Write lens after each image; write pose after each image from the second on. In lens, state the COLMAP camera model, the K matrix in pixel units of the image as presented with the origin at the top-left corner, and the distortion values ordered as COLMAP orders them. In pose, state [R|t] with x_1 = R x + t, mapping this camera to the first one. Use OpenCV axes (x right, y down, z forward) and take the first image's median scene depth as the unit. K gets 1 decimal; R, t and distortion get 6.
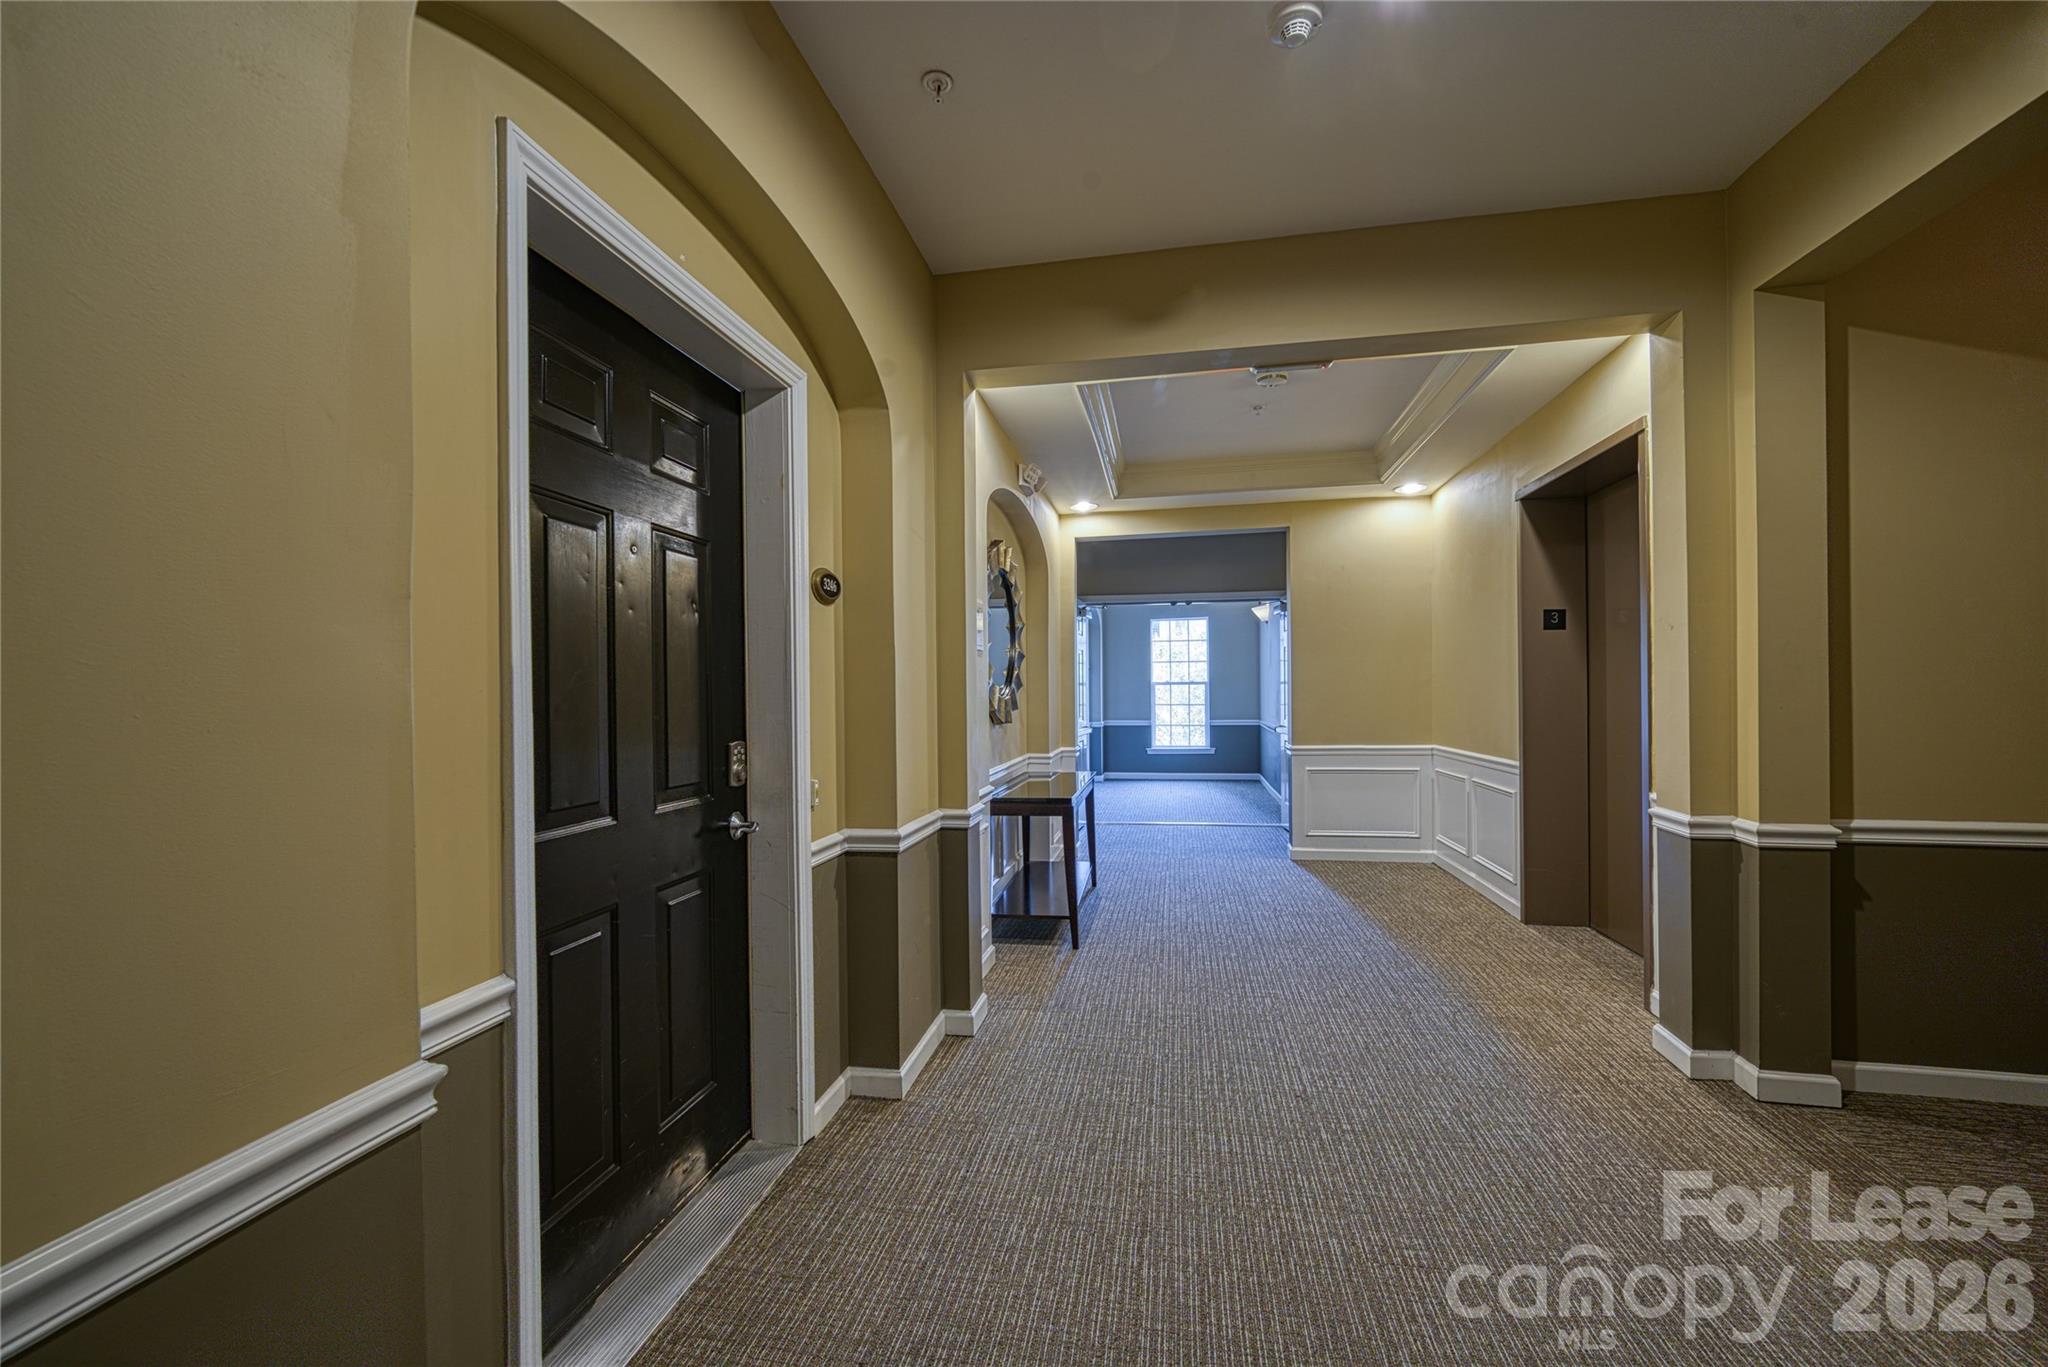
lens RADIAL K [[852.9, 0, 1033.3], [0, 852.9, 684.2], [0, 0, 1]] dist [-0.015471, 0.004758]
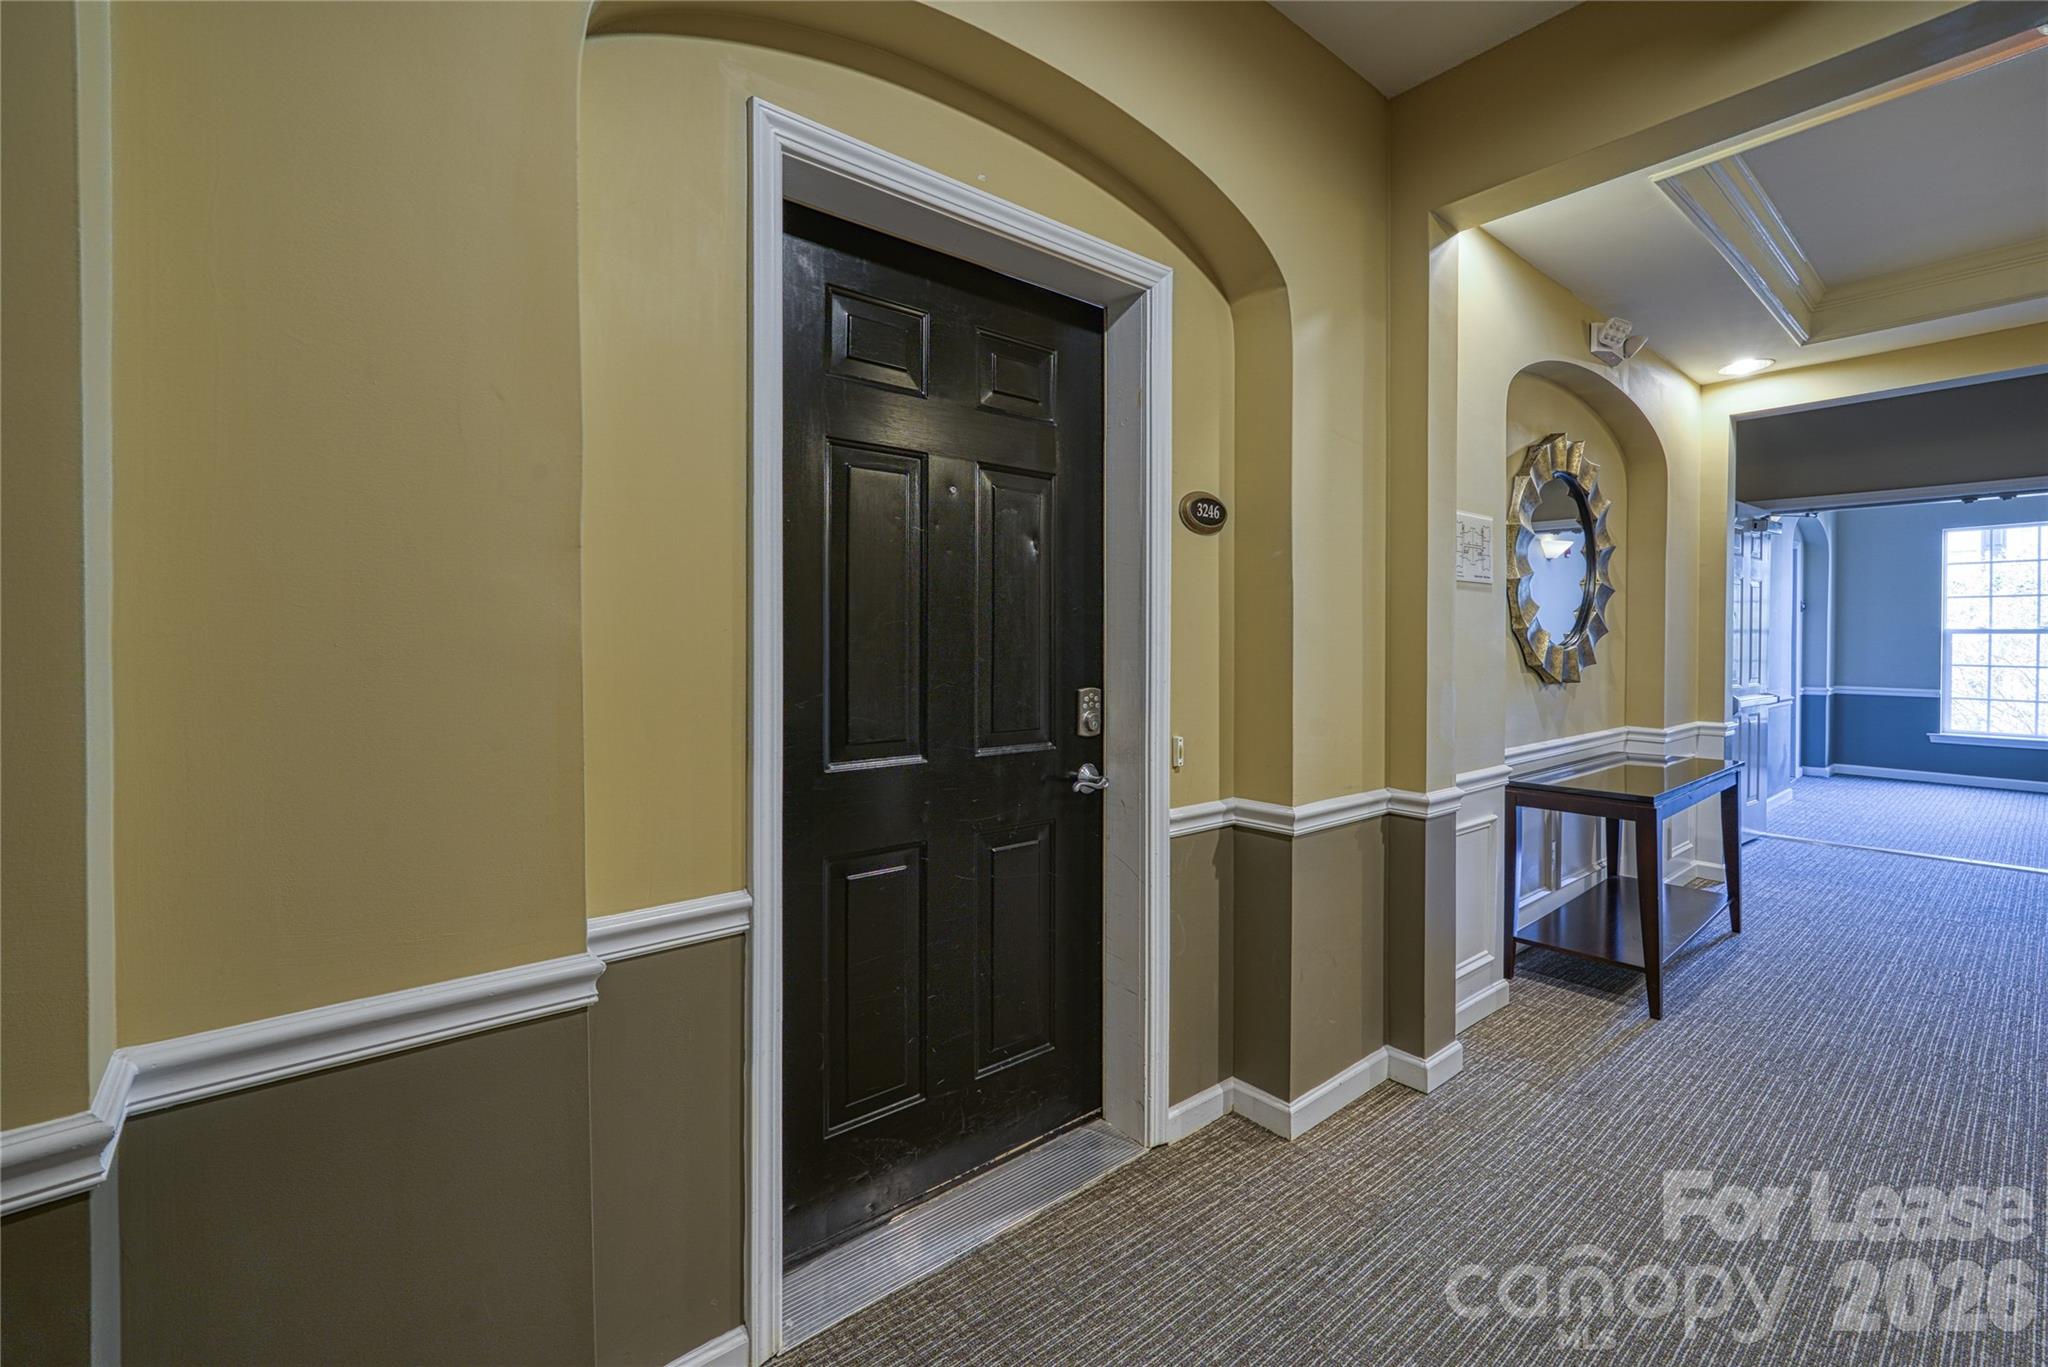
lens RADIAL K [[859.6, 0, 1019.6], [0, 859.6, 638.9], [0, 0, 1]] dist [-0.007006, 0.000312]
pose [[0.734058, 0.017058, -0.678872, 0.205433], [-0.007813, 0.999830, 0.016674, -0.000868], [0.679042, -0.006936, 0.734067, 0.232809]]
